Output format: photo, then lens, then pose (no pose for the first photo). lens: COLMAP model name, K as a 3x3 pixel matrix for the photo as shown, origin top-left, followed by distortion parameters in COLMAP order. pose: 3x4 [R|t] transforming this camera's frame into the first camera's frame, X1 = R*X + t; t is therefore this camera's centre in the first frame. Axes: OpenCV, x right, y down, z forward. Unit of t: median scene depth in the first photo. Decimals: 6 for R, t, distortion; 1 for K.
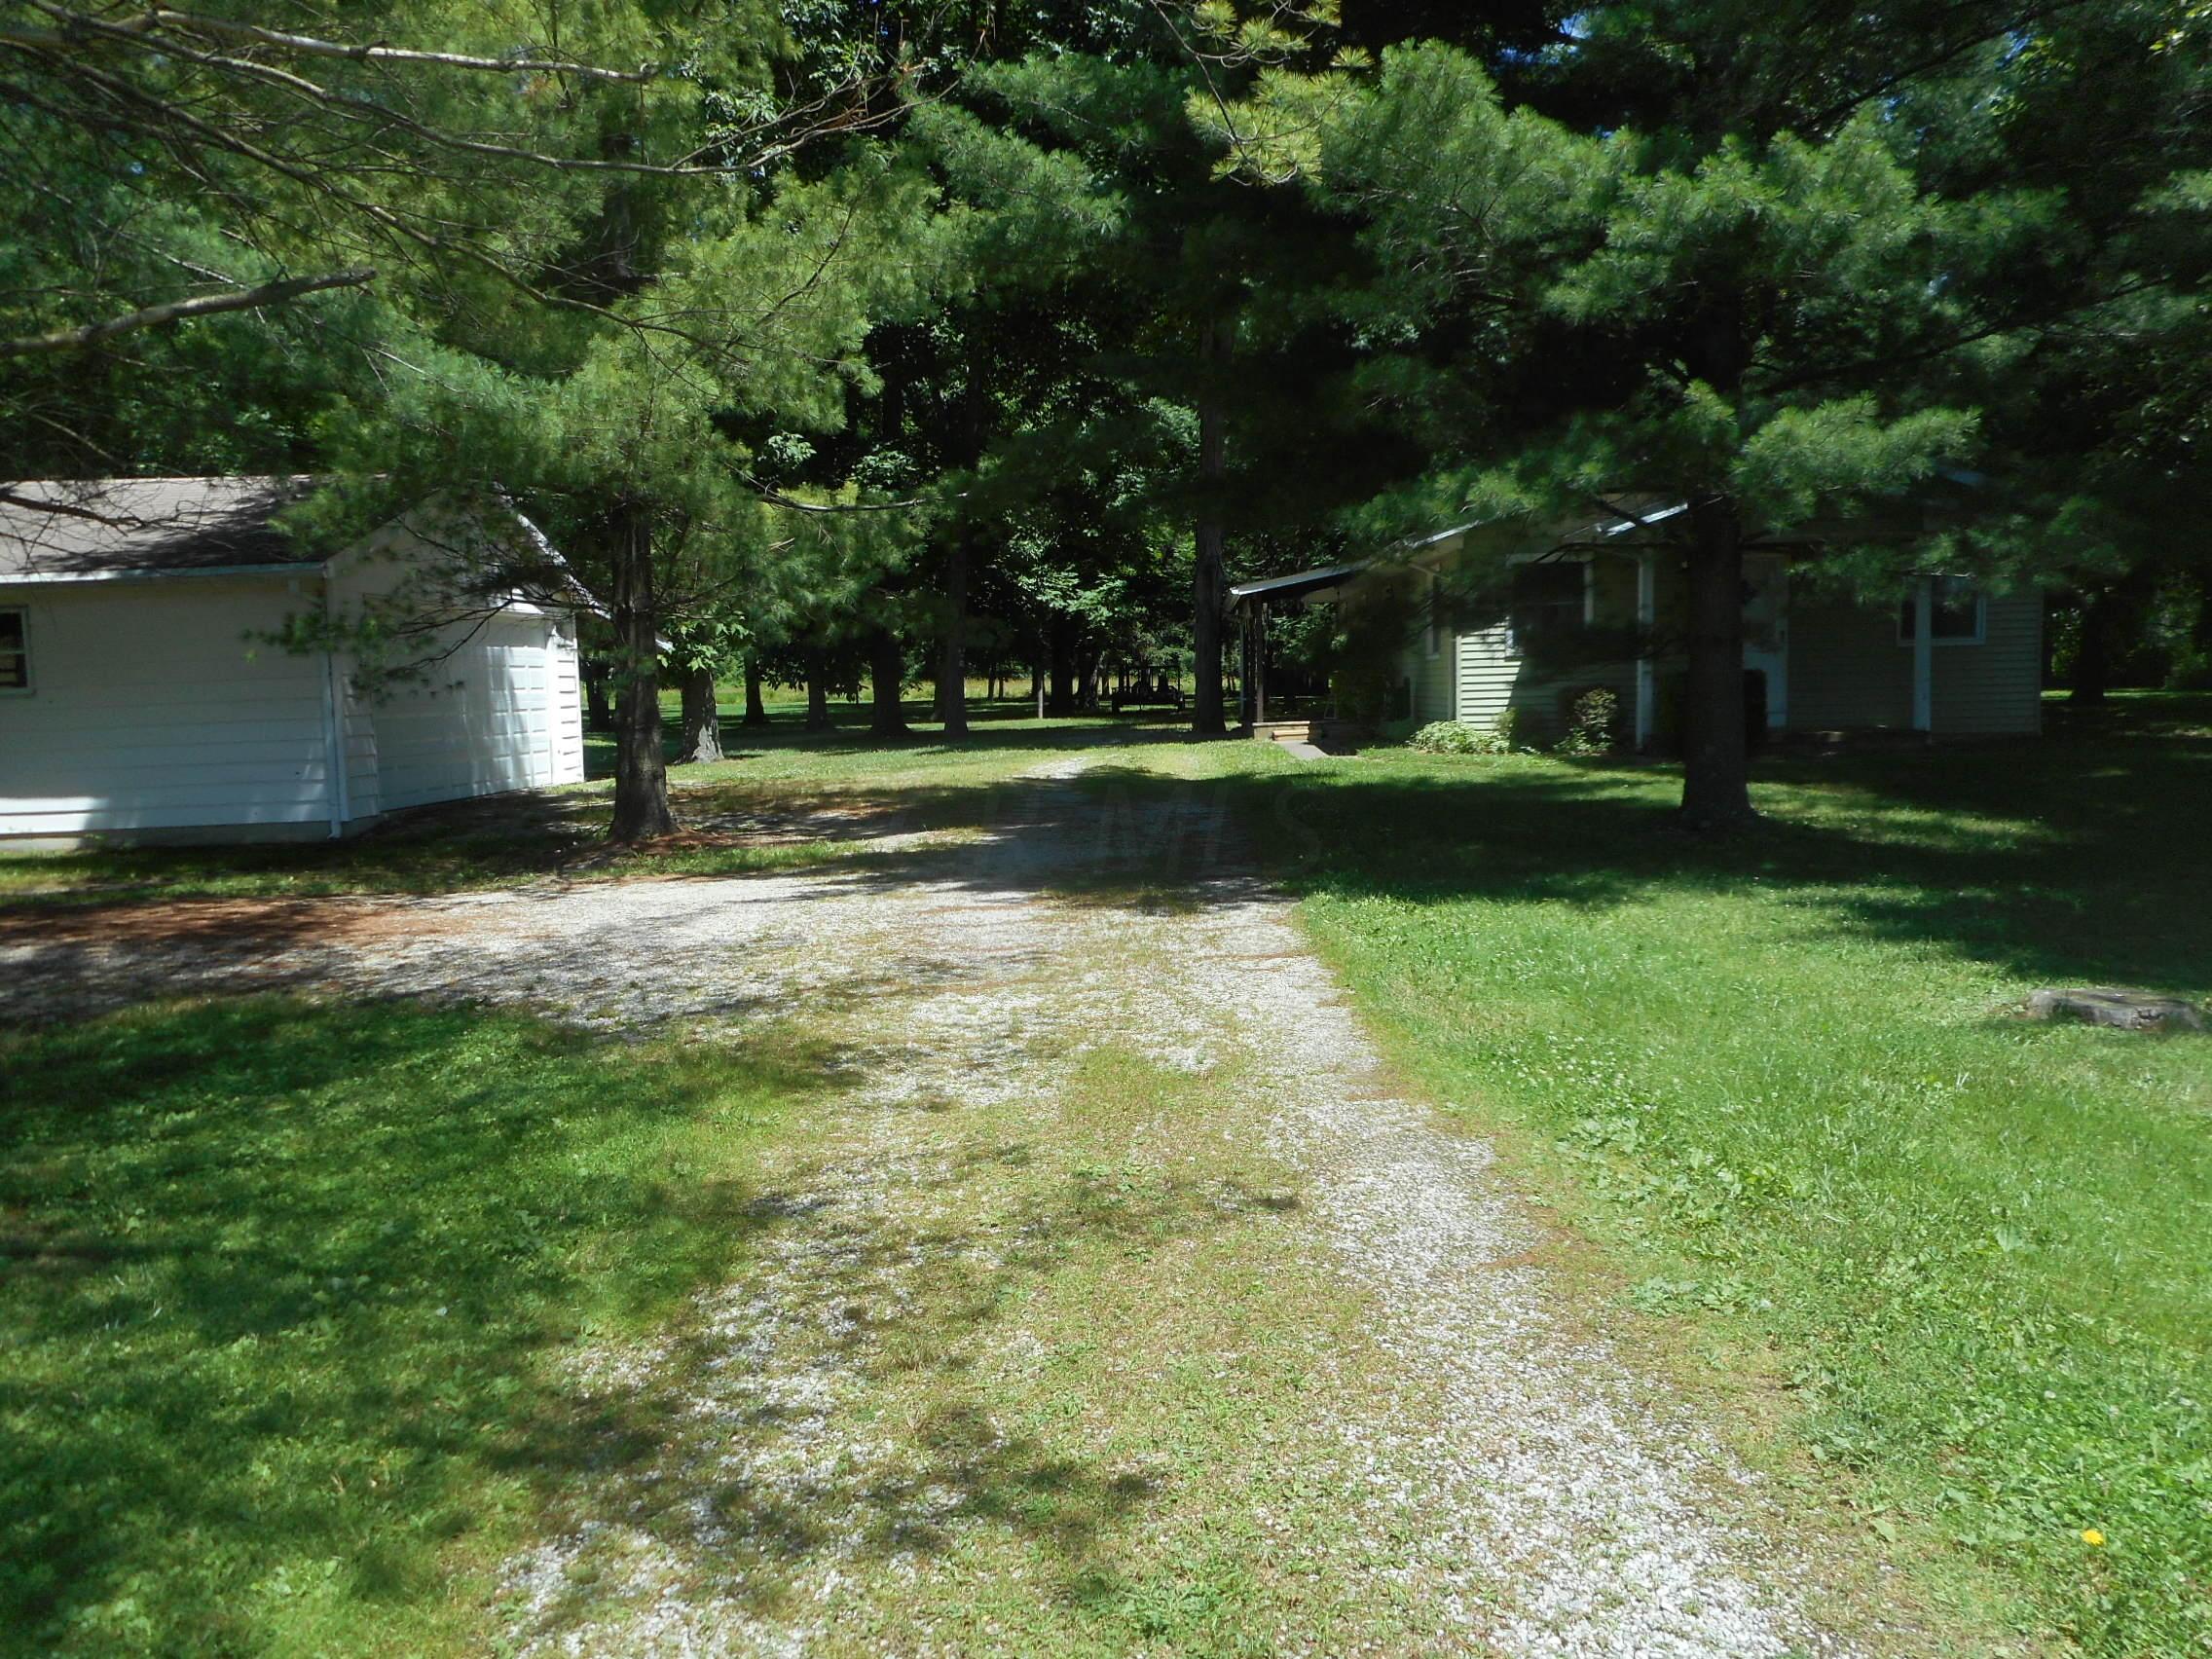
lens RADIAL K [[1684.0, 0, 1096.1], [0, 1684.0, 830.4], [0, 0, 1]] dist [0.007541, 0.002104]
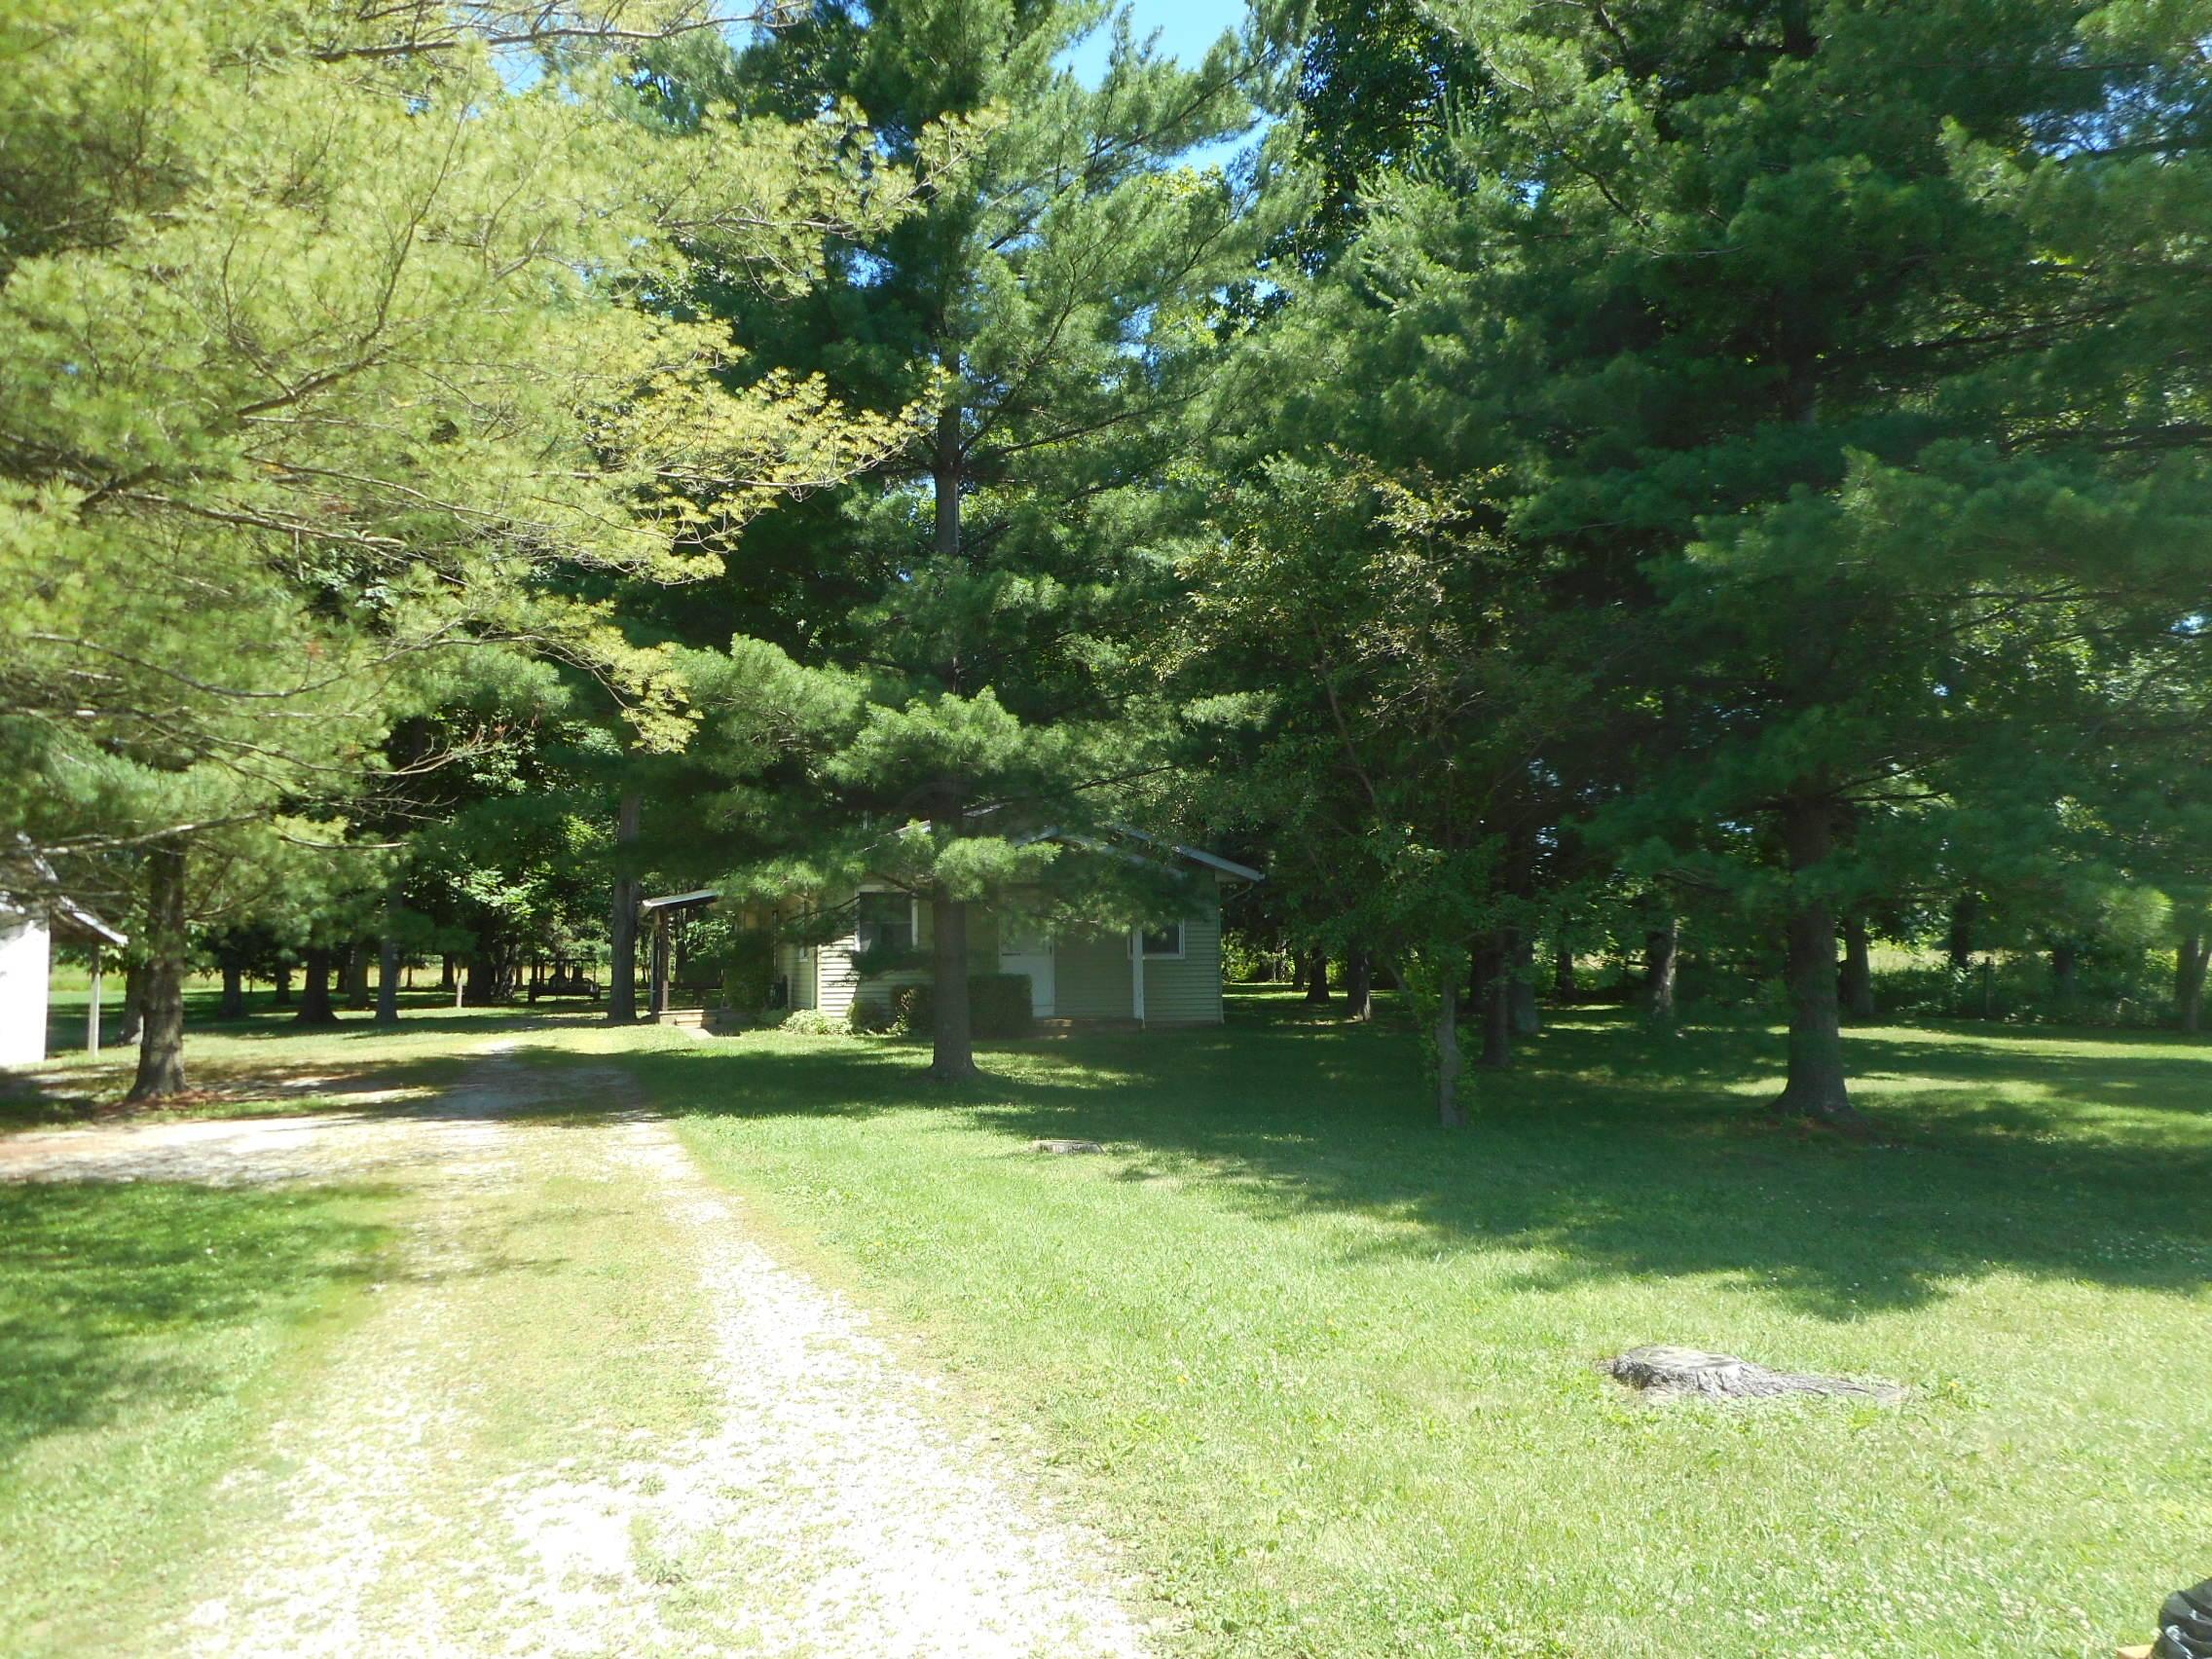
lens RADIAL K [[1684.0, 0, 1096.1], [0, 1684.0, 830.4], [0, 0, 1]] dist [0.007541, 0.002104]
pose [[0.943133, 0.042663, 0.329667, -0.021401], [0.014907, 0.985304, -0.170156, 0.025598], [-0.332081, 0.165394, 0.928637, -0.339486]]
